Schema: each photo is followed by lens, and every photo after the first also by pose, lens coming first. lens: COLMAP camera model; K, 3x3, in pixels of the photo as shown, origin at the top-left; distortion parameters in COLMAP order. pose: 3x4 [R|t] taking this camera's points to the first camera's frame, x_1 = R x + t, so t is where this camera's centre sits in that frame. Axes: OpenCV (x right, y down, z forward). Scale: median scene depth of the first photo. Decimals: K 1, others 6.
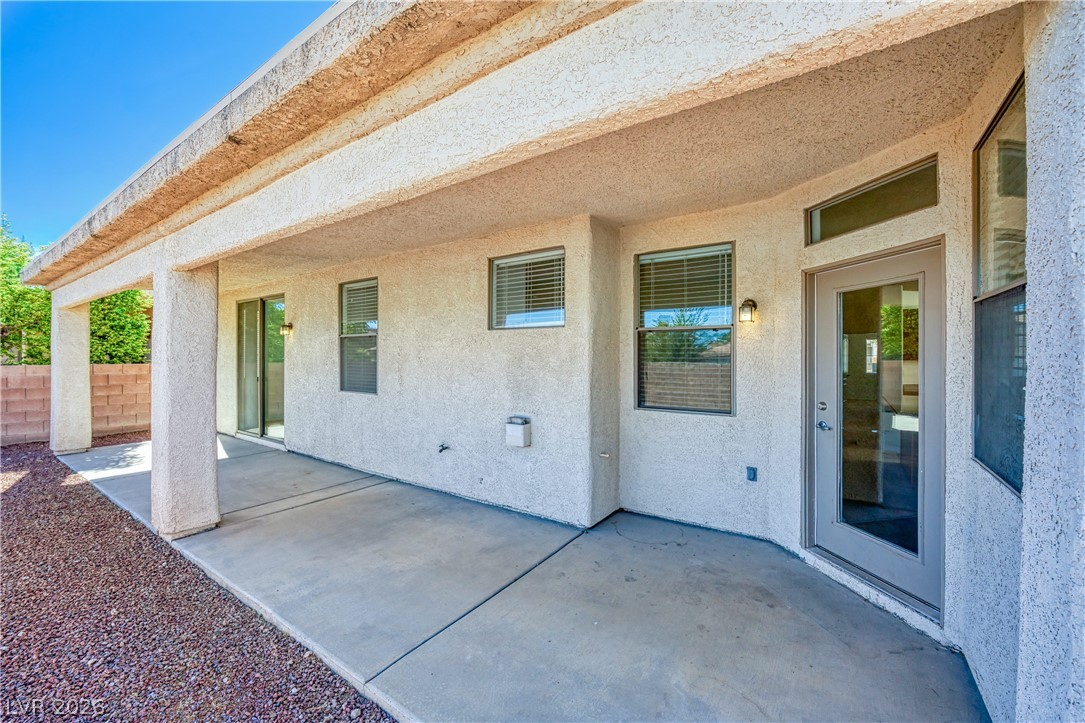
lens RADIAL K [[440.6, 0, 542.5], [0, 440.6, 361.5], [0, 0, 1]] dist [0.000189, 0.000005]
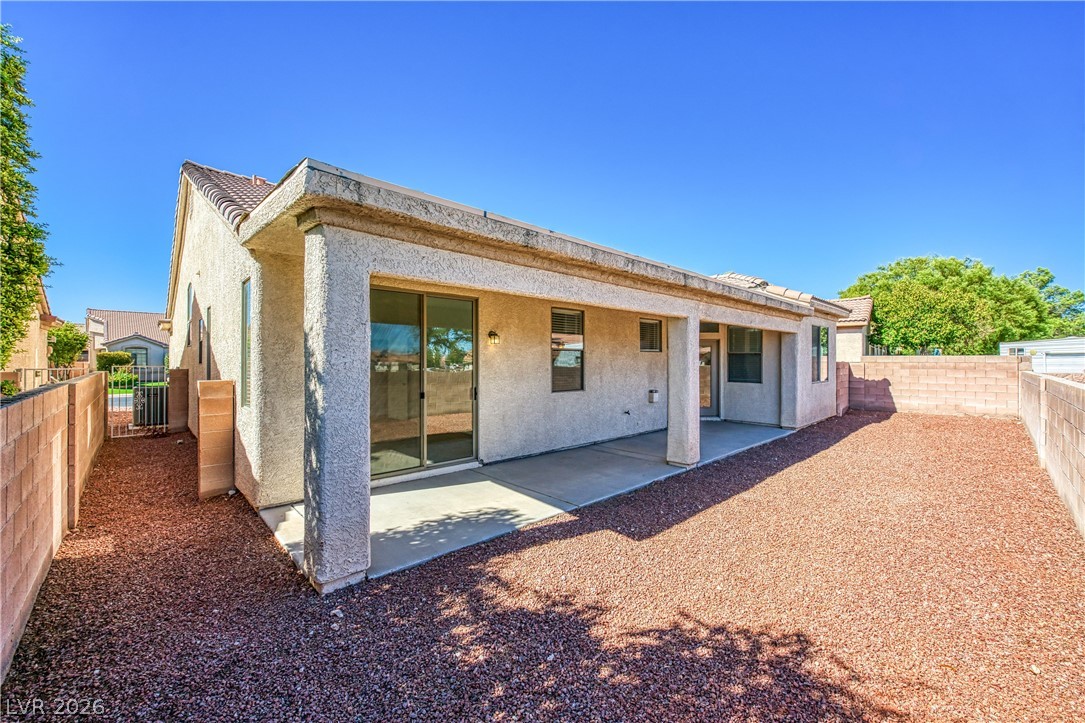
lens RADIAL K [[440.6, 0, 542.5], [0, 440.6, 361.5], [0, 0, 1]] dist [0.000189, 0.000005]
pose [[0.180772, 0.003174, 0.983520, -1.827344], [0.016840, 0.999838, -0.006322, -0.015063], [-0.983381, 0.017705, 0.180690, 0.858860]]
